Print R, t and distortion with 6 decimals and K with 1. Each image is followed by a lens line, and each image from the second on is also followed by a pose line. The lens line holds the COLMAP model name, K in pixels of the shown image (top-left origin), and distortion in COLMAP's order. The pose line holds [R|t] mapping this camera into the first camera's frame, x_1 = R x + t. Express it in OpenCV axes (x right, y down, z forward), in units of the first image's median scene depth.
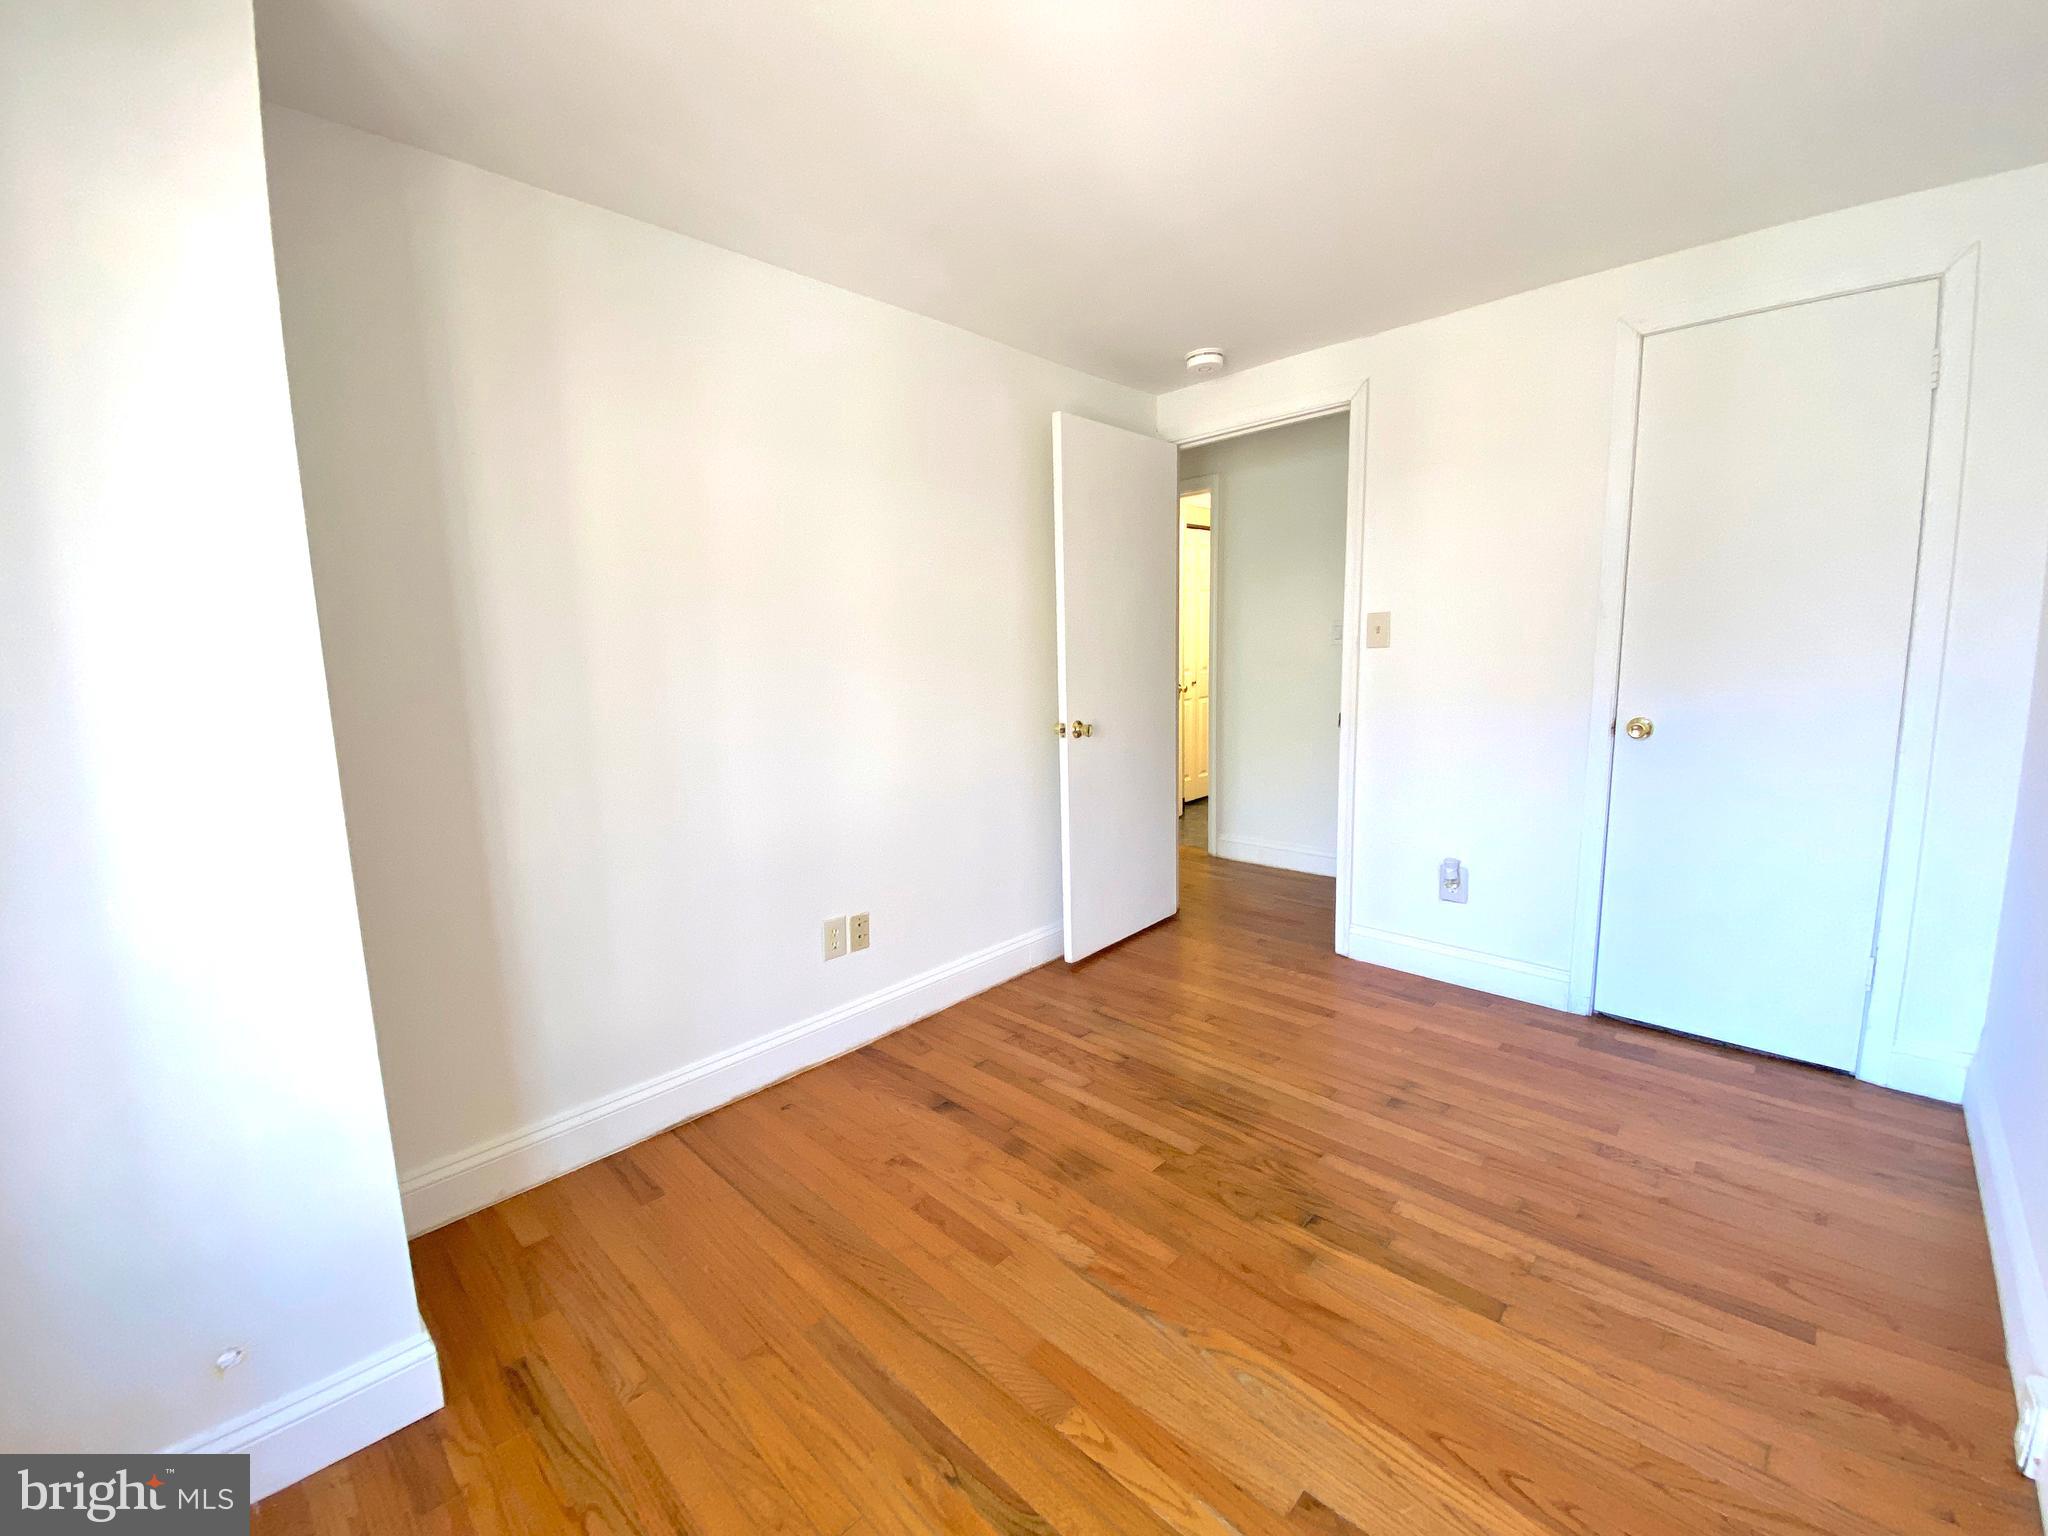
lens RADIAL K [[827.5, 0, 1028.1], [0, 827.5, 762.7], [0, 0, 1]] dist [0.023571, -0.019152]
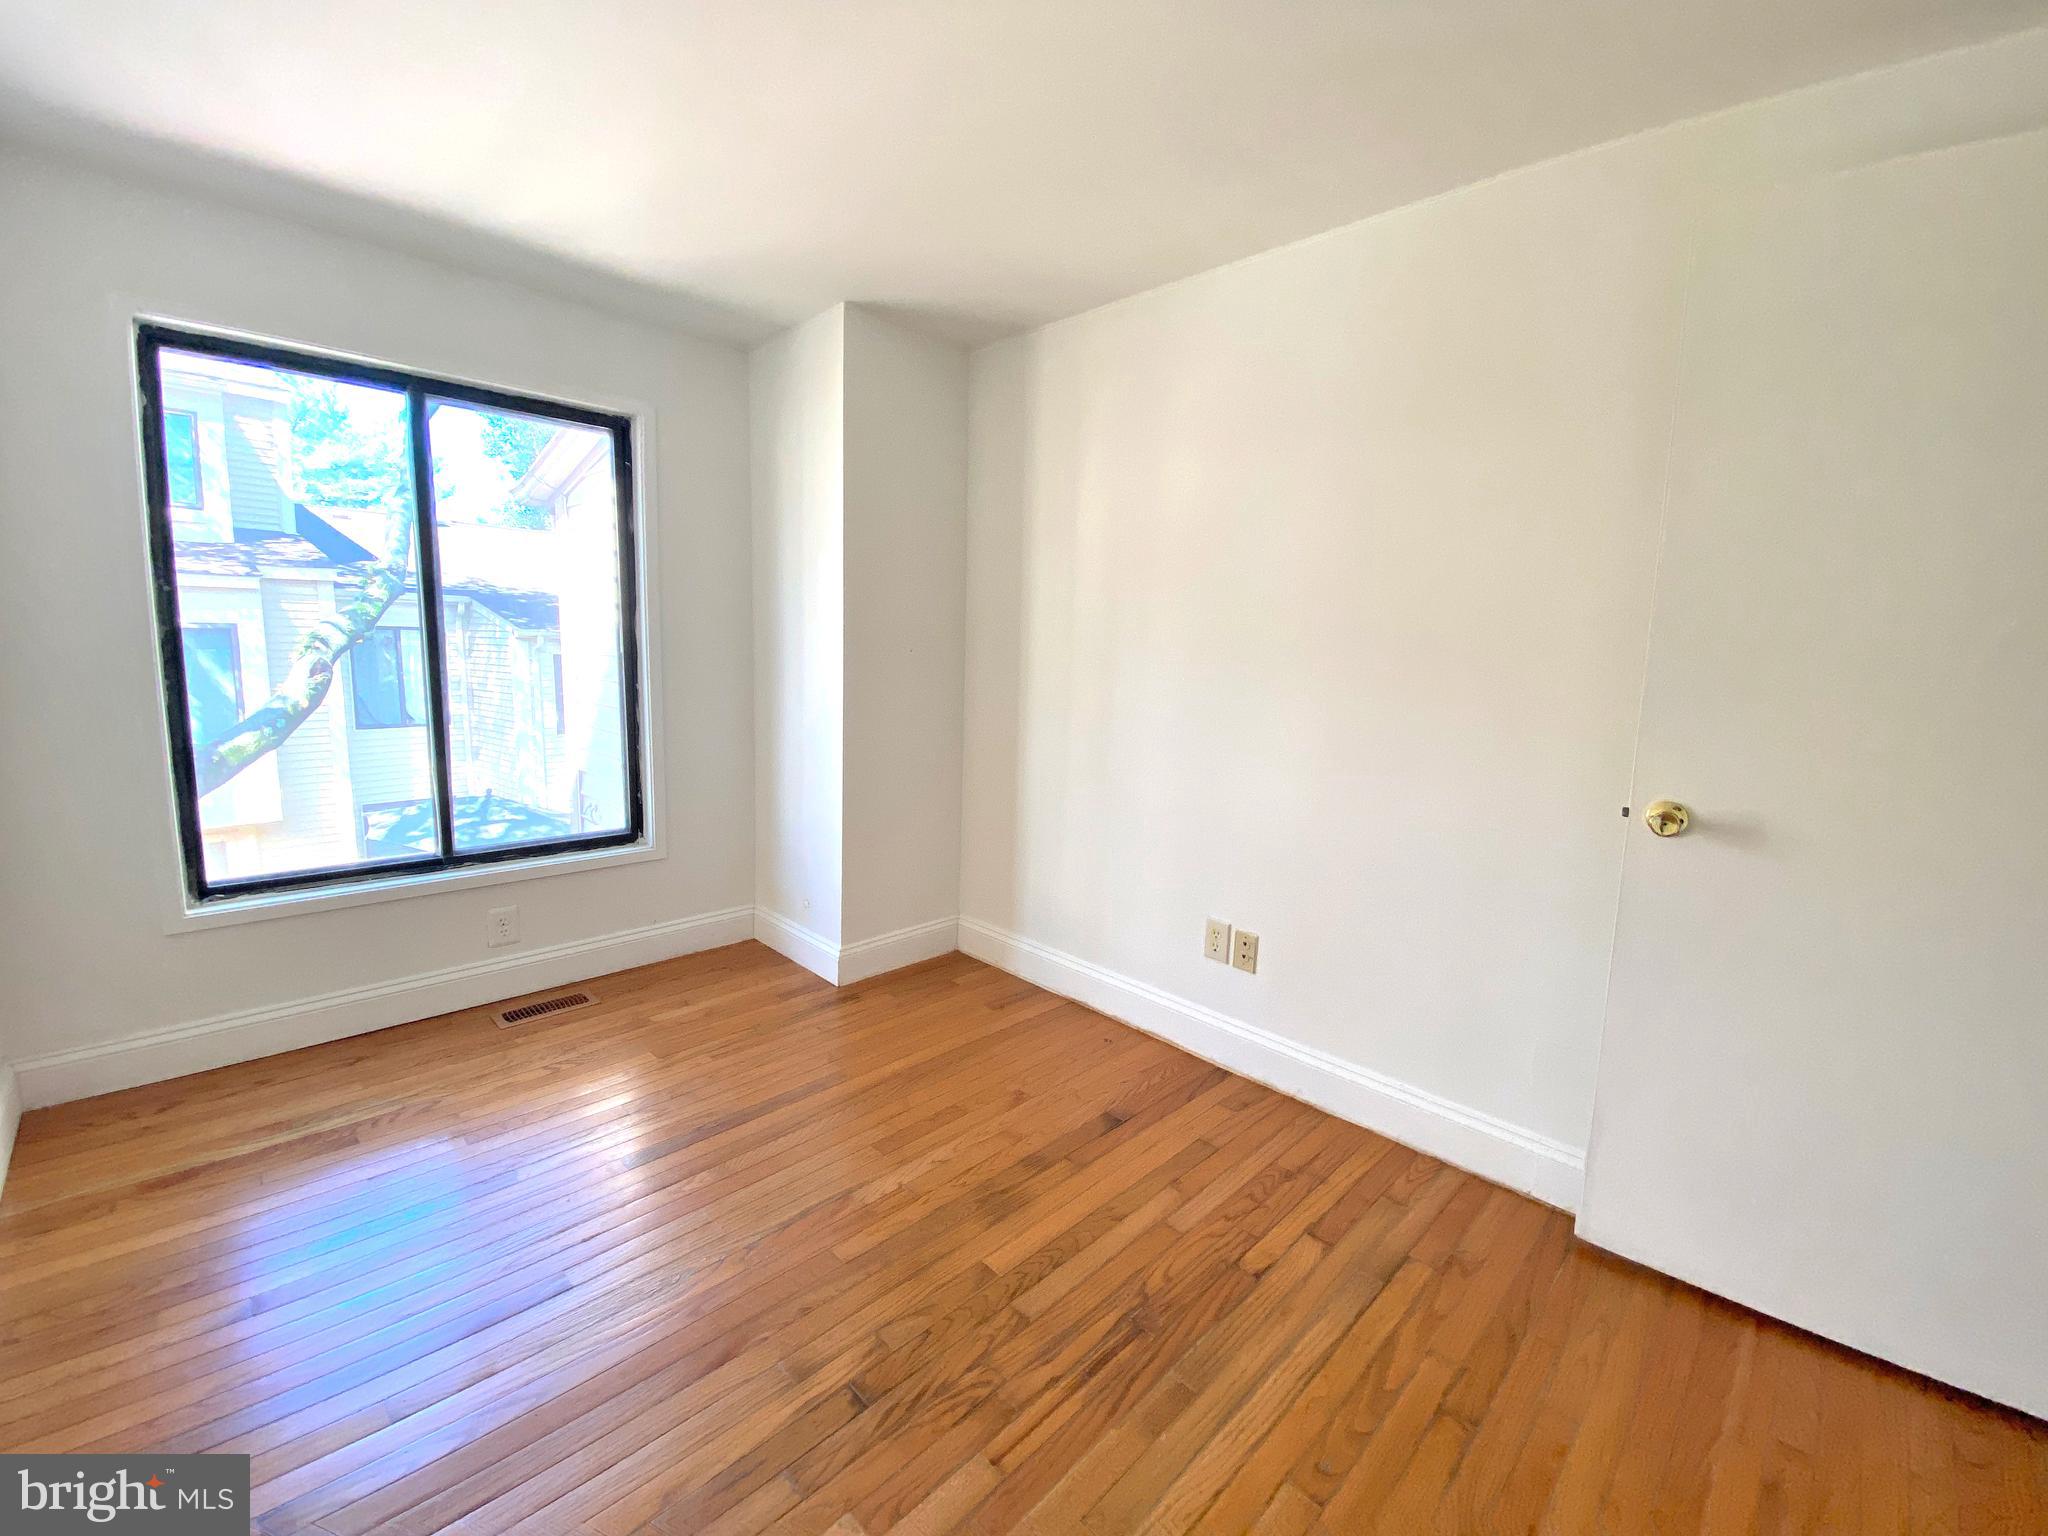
lens RADIAL K [[824.1, 0, 1024.0], [0, 824.1, 768.0], [0, 0, 1]] dist [0.043064, -0.033965]
pose [[-0.009611, 0.169393, -0.985502, 0.780823], [-0.180977, 0.968977, 0.168318, -0.120434], [0.983440, 0.179971, 0.021343, 0.820029]]
